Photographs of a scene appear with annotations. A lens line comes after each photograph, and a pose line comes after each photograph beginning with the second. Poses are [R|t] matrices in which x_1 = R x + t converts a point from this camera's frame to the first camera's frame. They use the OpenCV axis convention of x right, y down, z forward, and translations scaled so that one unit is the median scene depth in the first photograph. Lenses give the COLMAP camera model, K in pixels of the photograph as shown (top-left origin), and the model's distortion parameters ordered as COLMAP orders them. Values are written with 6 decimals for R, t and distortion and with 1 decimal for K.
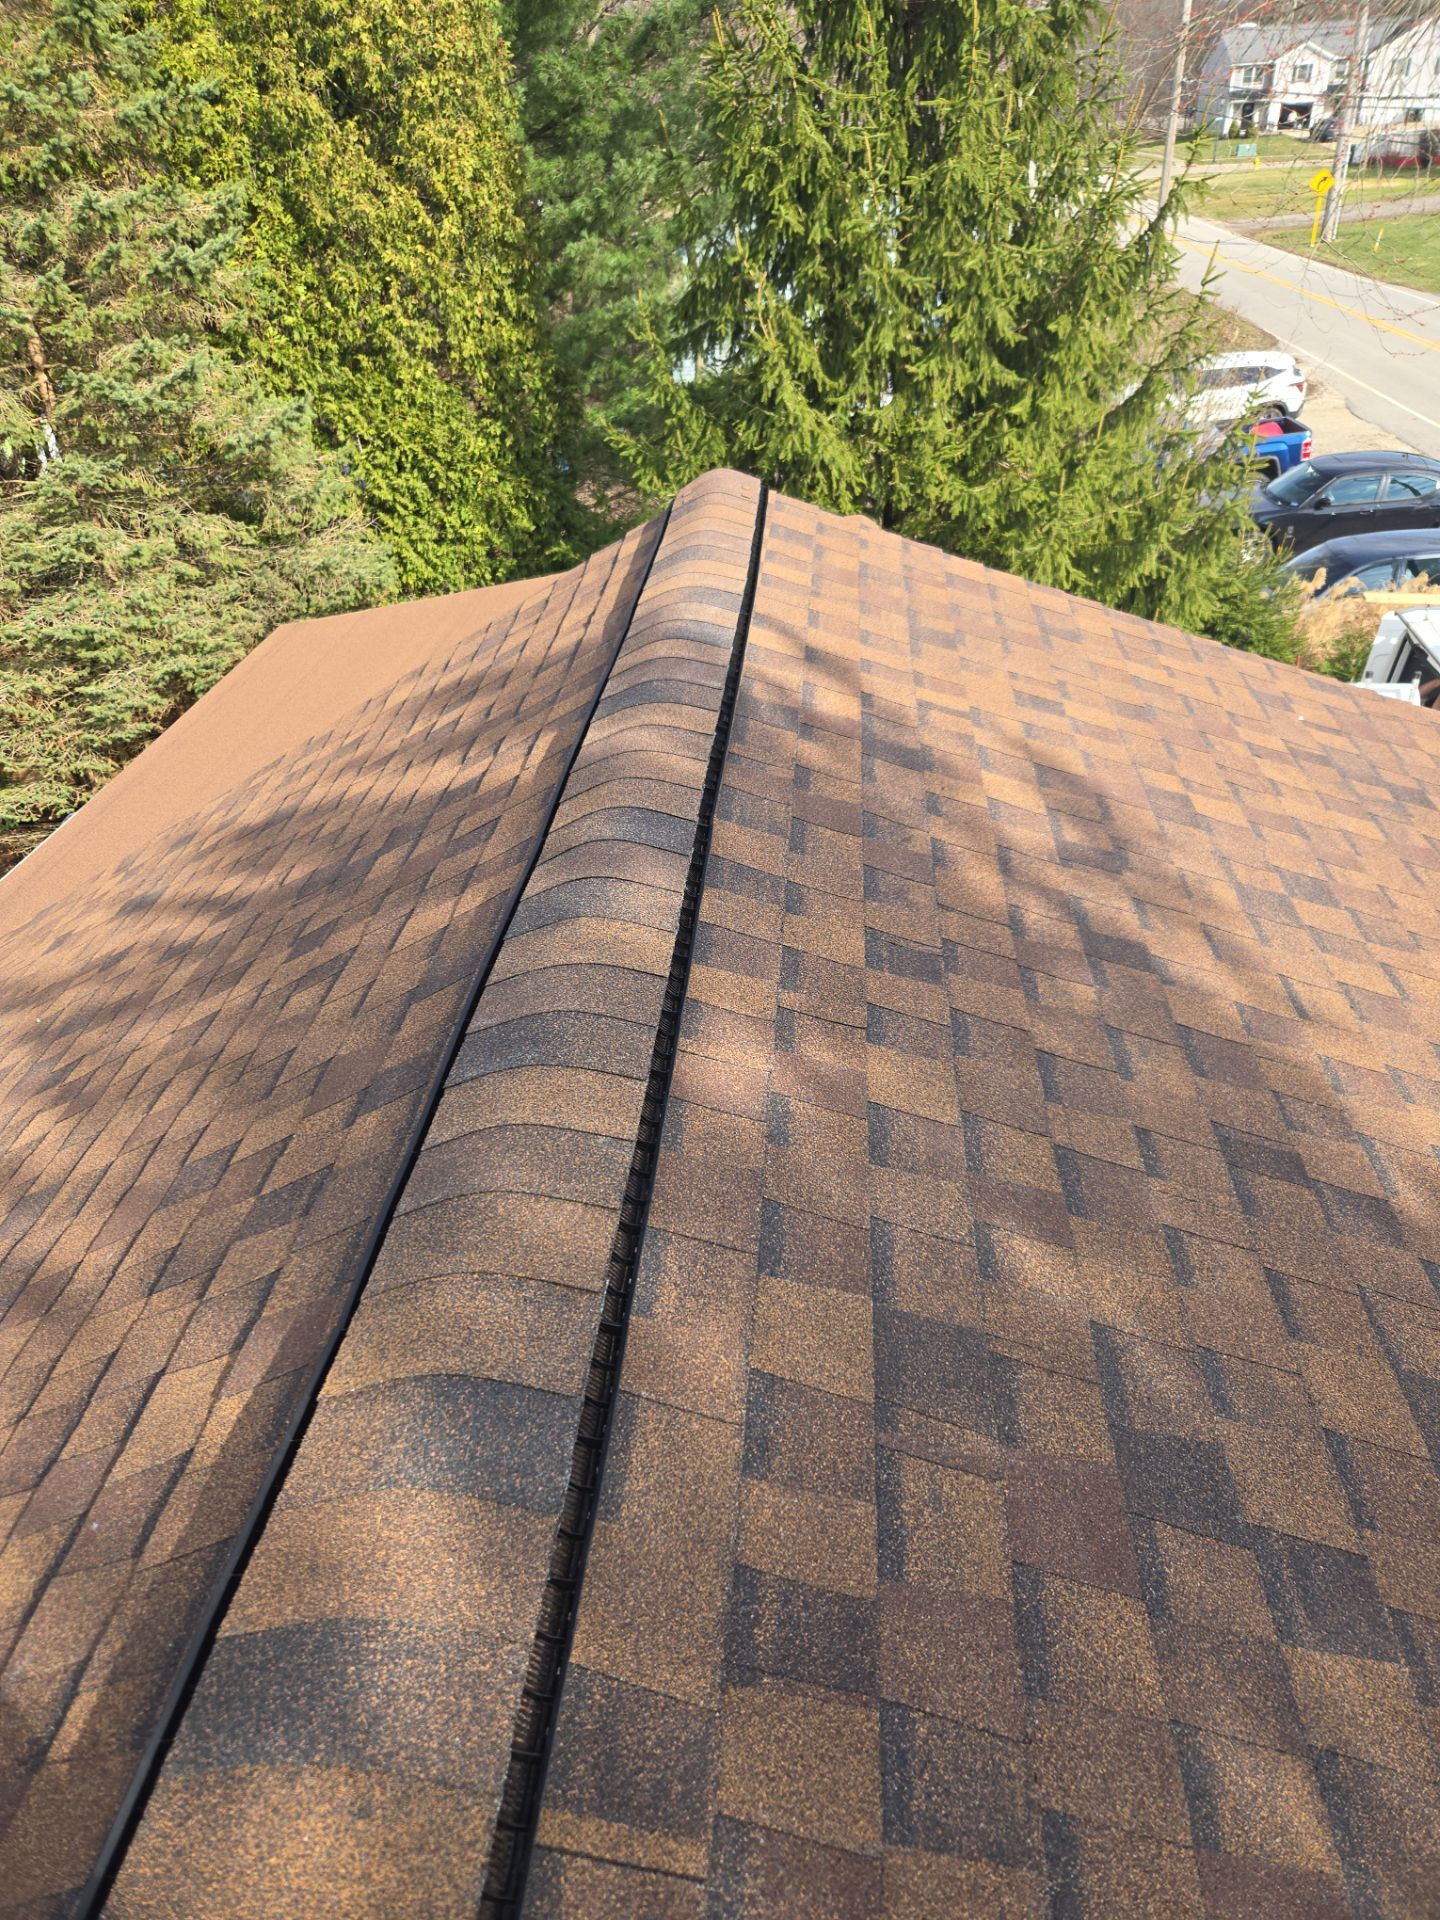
lens RADIAL K [[1331.3, 0, 720.0], [0, 1331.3, 960.0], [0, 0, 1]] dist [0.034471, -0.004430]
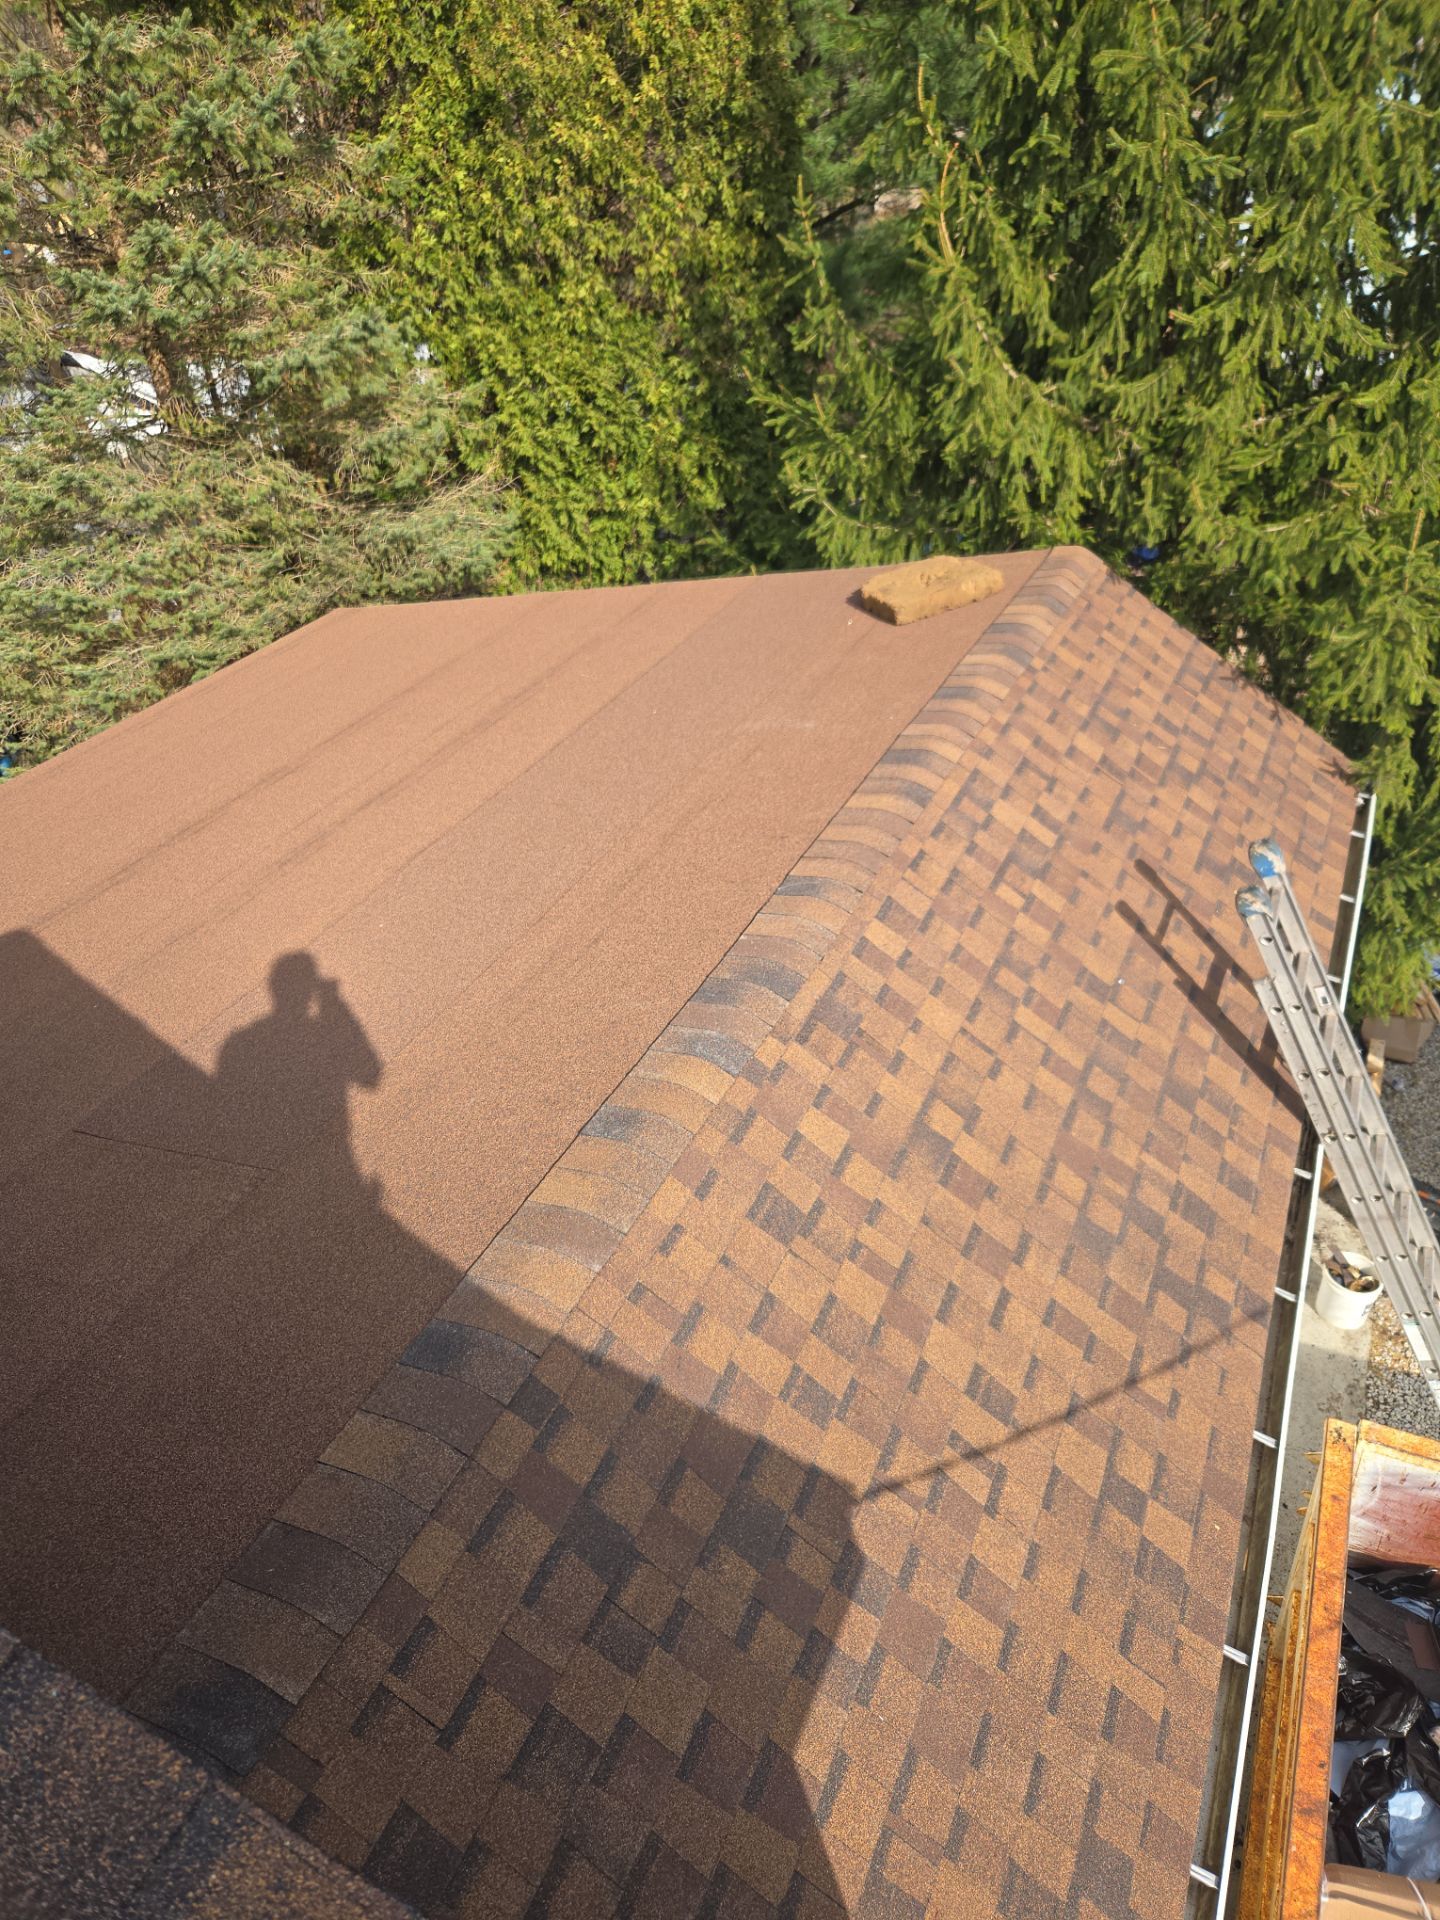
lens RADIAL K [[1331.3, 0, 720.0], [0, 1331.3, 960.0], [0, 0, 1]] dist [0.034471, -0.004430]
pose [[0.938356, 0.189793, -0.288905, 0.139985], [-0.176825, 0.981707, 0.070601, -0.133130], [0.297019, -0.015163, 0.954751, 0.291397]]
